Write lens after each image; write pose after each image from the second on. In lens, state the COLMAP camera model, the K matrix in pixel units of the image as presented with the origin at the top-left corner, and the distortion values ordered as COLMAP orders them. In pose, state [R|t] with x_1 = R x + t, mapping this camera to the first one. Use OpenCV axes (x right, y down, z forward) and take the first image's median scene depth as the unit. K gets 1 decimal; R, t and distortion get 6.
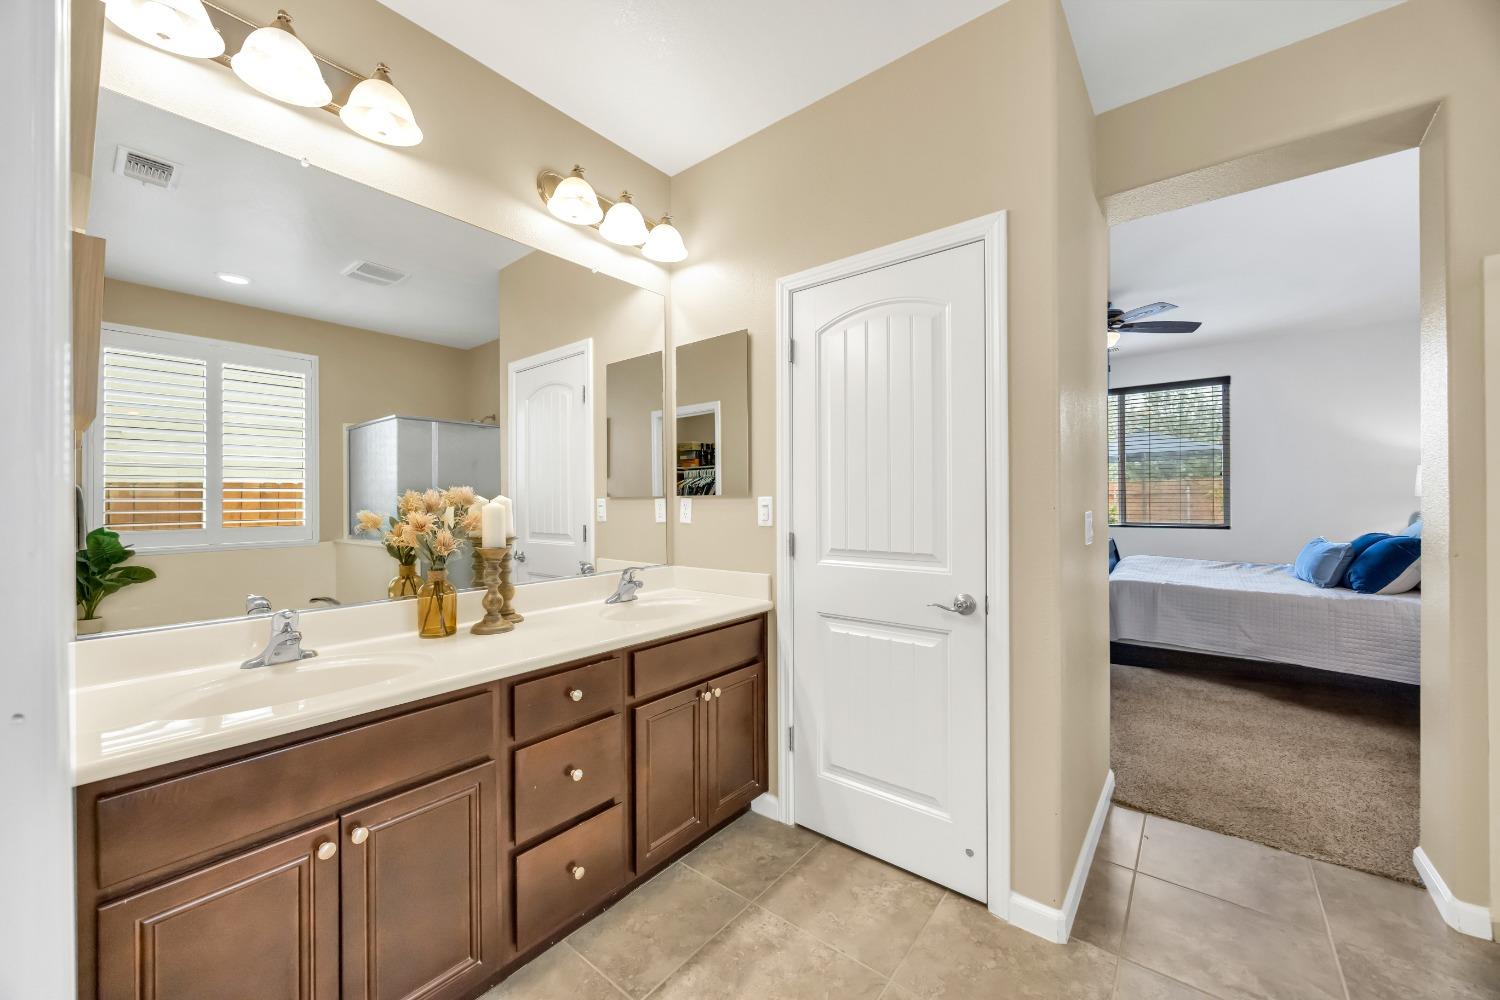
lens RADIAL K [[567.9, 0, 750.0], [0, 567.9, 500.0], [0, 0, 1]] dist [0.000349, 0.000103]
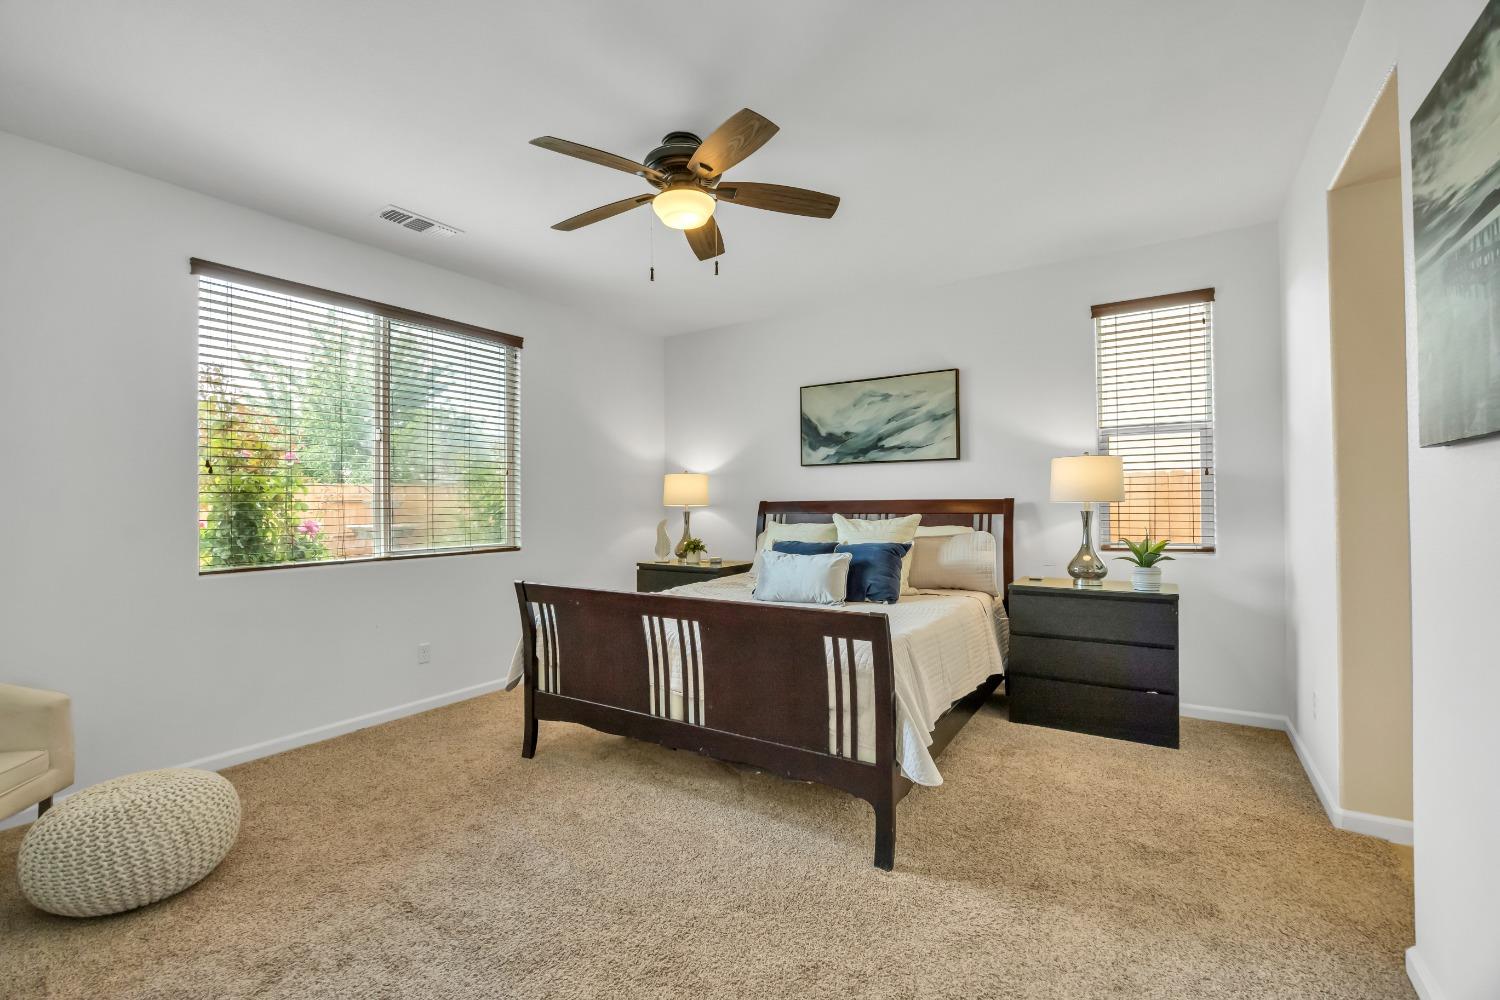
lens RADIAL K [[641.8, 0, 752.5], [0, 641.8, 496.5], [0, 0, 1]] dist [-0.023520, 0.000118]
pose [[-0.098457, 0.013524, 0.995049, 0.011746], [0.010188, 0.999869, -0.012581, -0.005213], [-0.995089, 0.008899, -0.098582, 1.254243]]
